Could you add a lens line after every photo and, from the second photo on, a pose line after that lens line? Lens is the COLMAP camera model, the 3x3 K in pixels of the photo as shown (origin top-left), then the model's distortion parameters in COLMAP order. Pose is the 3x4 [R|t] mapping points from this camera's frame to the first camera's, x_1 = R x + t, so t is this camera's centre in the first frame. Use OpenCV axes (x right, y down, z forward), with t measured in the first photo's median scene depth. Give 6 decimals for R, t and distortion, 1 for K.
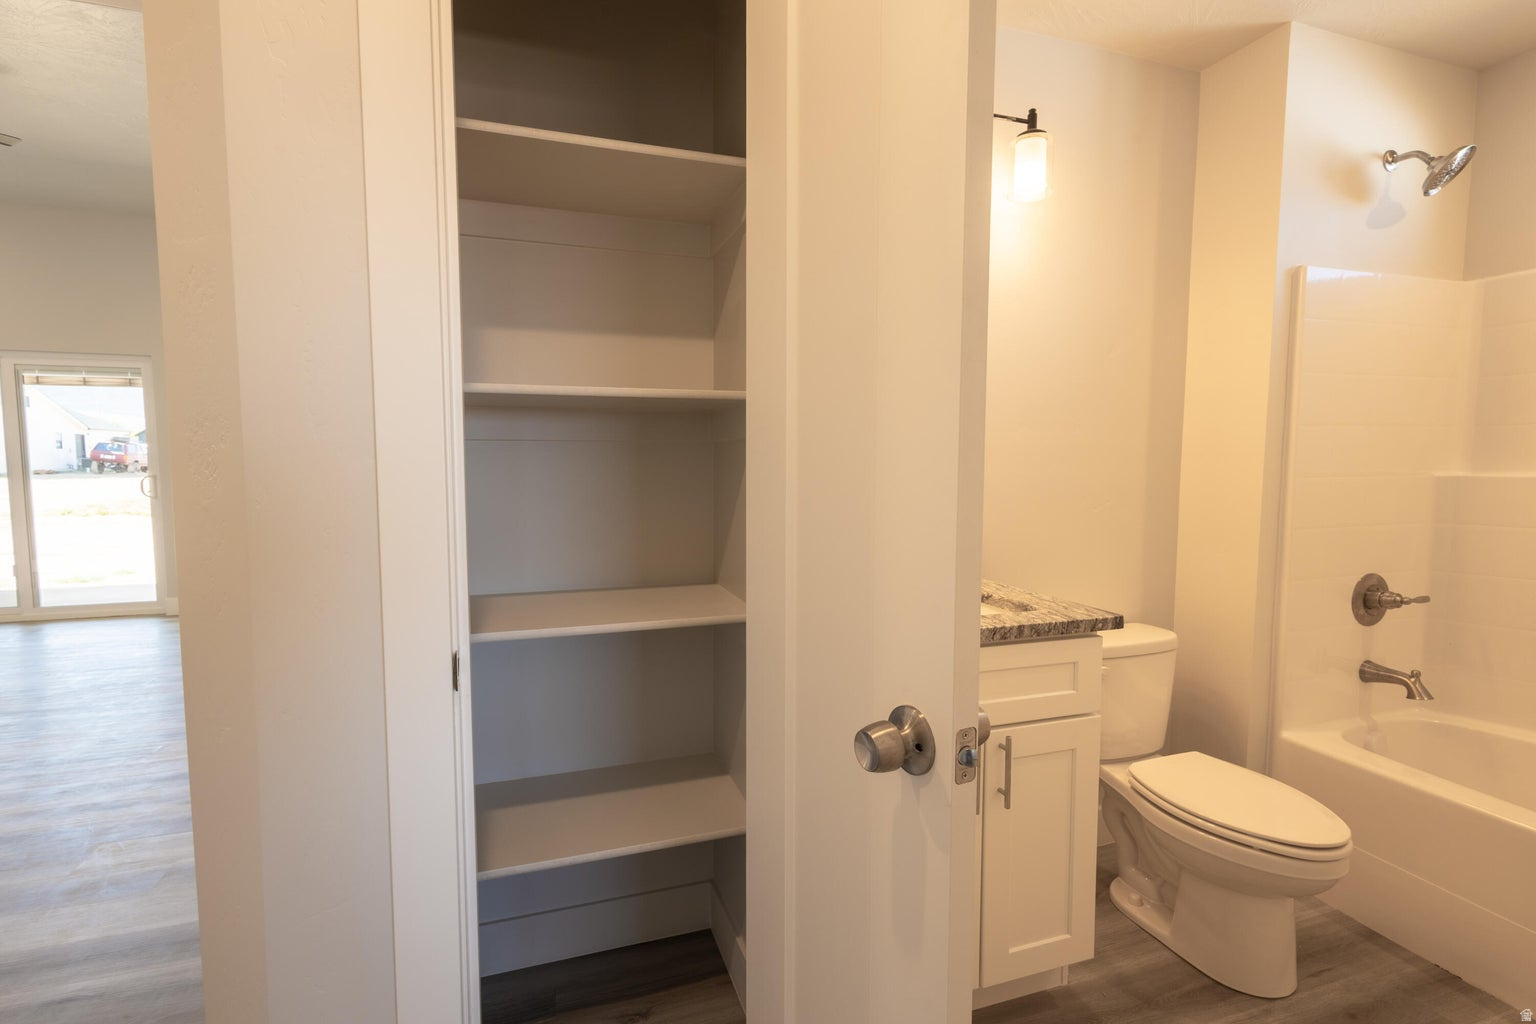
lens RADIAL K [[699.7, 0, 763.7], [0, 699.7, 512.9], [0, 0, 1]] dist [0.014167, -0.007823]
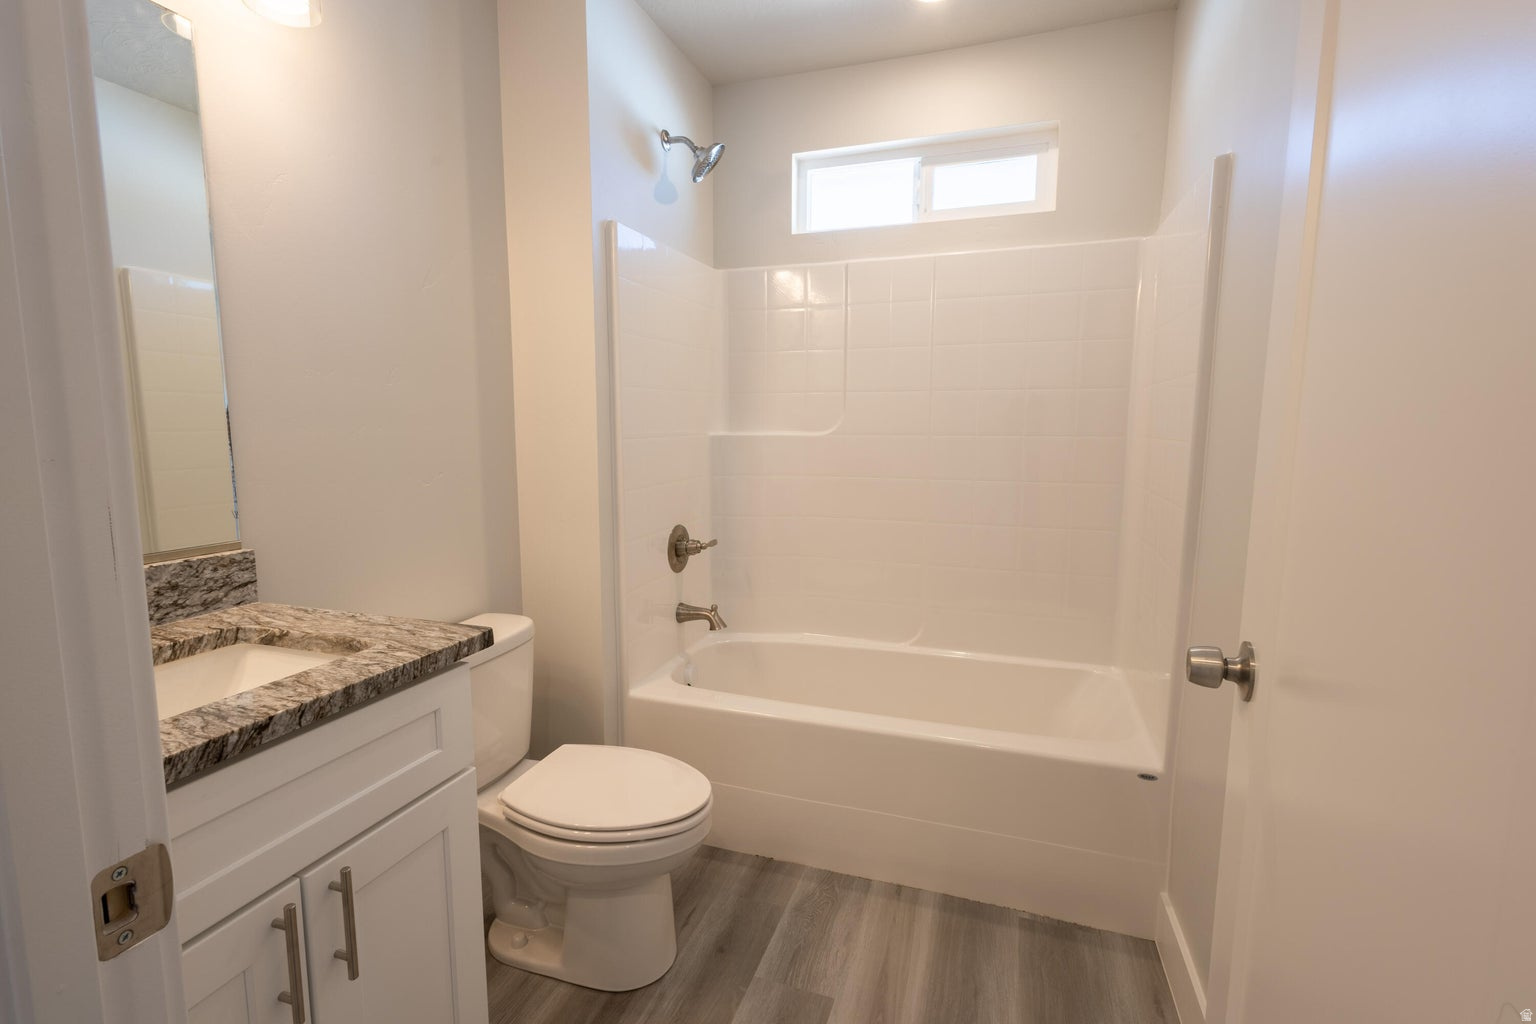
lens RADIAL K [[699.7, 0, 763.7], [0, 699.7, 512.9], [0, 0, 1]] dist [0.014167, -0.007823]
pose [[0.602856, -0.099871, 0.791575, 0.083923], [0.056314, 0.994987, 0.082646, -0.017446], [-0.795860, -0.005247, 0.605458, 0.249515]]
